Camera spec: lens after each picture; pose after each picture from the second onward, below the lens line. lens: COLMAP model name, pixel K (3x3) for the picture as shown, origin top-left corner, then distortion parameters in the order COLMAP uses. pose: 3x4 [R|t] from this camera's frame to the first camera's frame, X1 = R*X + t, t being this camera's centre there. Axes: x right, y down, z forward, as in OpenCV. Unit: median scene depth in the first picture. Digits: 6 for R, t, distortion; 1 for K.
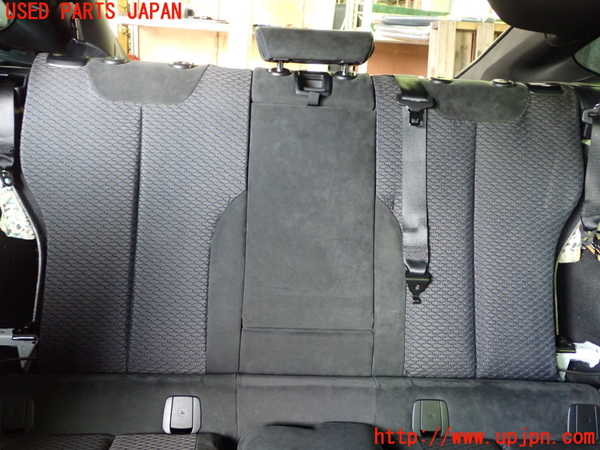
lens RADIAL K [[610.2, 0, 300.0], [0, 610.2, 225.0], [0, 0, 1]] dist [0.019956, -0.019935]
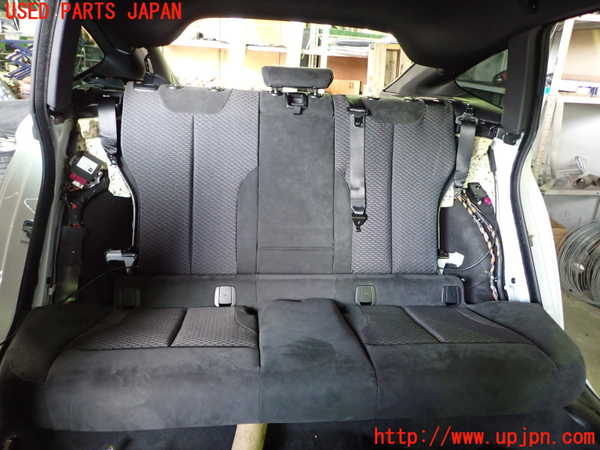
lens RADIAL K [[442.3, 0, 300.0], [0, 442.3, 225.0], [0, 0, 1]] dist [-0.001295, 0.001337]
pose [[0.998464, -0.015142, 0.053288, -0.039430], [0.010222, 0.995760, 0.091423, -0.005885], [-0.054446, -0.090738, 0.994385, -0.227367]]
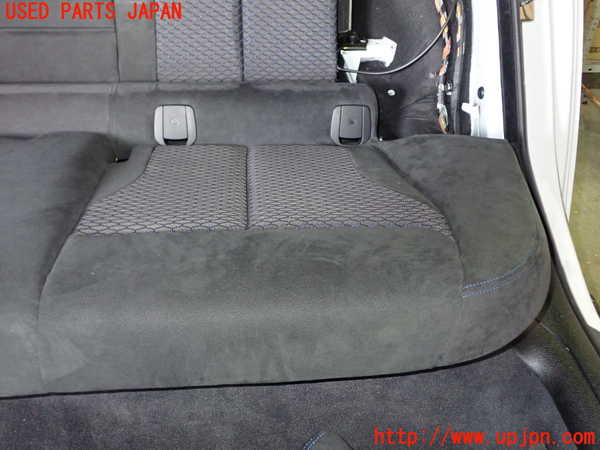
lens RADIAL K [[610.2, 0, 300.0], [0, 610.2, 225.0], [0, 0, 1]] dist [0.019956, -0.019935]
pose [[0.999250, -0.035770, 0.014836, 0.346657], [0.026869, 0.916308, 0.399571, 0.089782], [-0.027887, -0.398873, 0.916582, 0.108340]]
